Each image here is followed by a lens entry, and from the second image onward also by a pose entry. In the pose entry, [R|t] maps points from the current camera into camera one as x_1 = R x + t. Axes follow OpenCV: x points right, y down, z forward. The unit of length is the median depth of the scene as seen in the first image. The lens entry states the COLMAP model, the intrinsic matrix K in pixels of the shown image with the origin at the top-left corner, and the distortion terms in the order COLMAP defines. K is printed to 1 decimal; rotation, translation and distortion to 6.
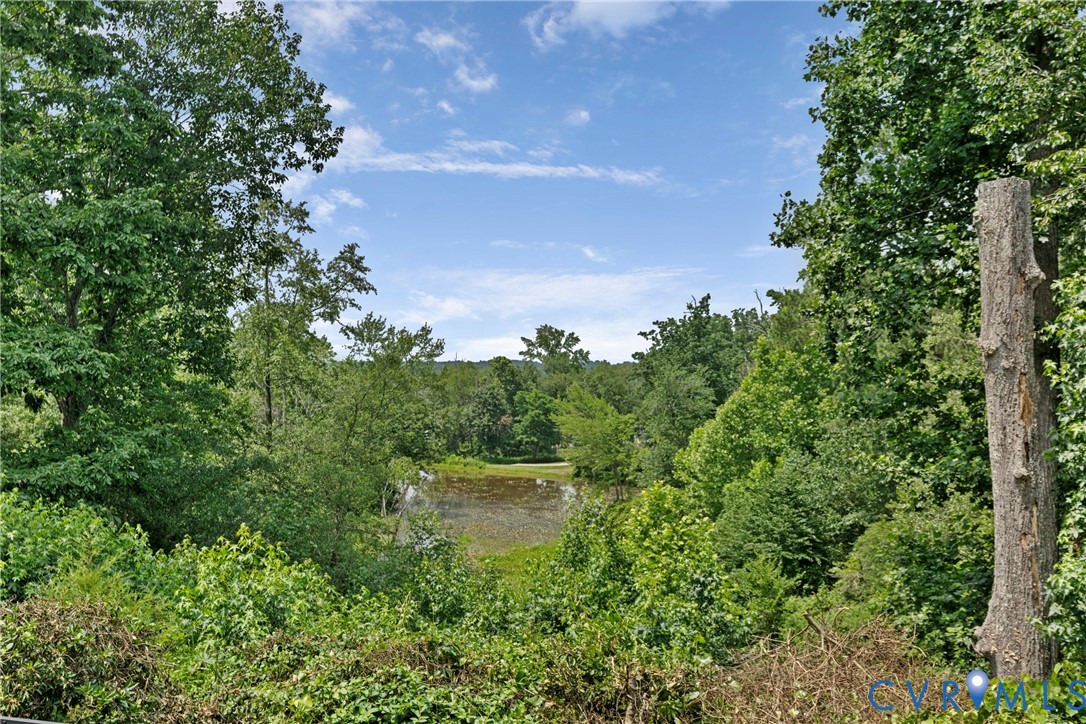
lens RADIAL K [[1063.1, 0, 539.3], [0, 1063.1, 360.0], [0, 0, 1]] dist [-0.053891, 0.000000]
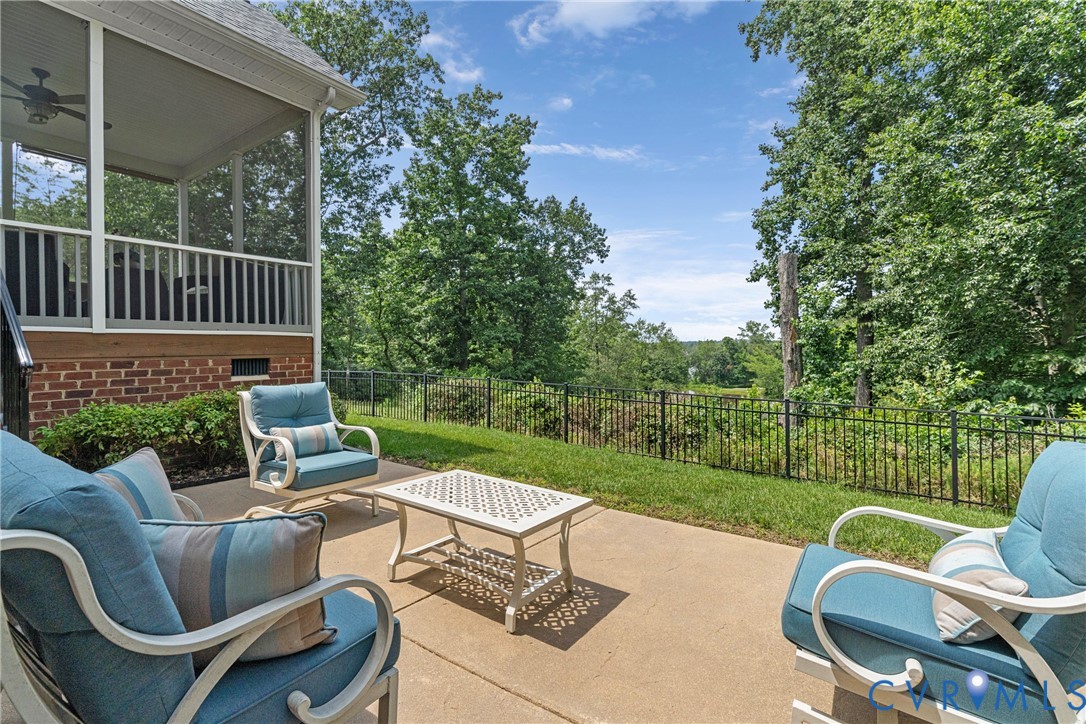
lens RADIAL K [[489.1, 0, 535.6], [0, 489.1, 354.9], [0, 0, 1]] dist [-0.009922, 0.001429]
pose [[0.909282, -0.017846, -0.415797, 0.089324], [0.028656, 0.999394, 0.019771, 0.012008], [0.415192, -0.029892, 0.909243, -0.107239]]
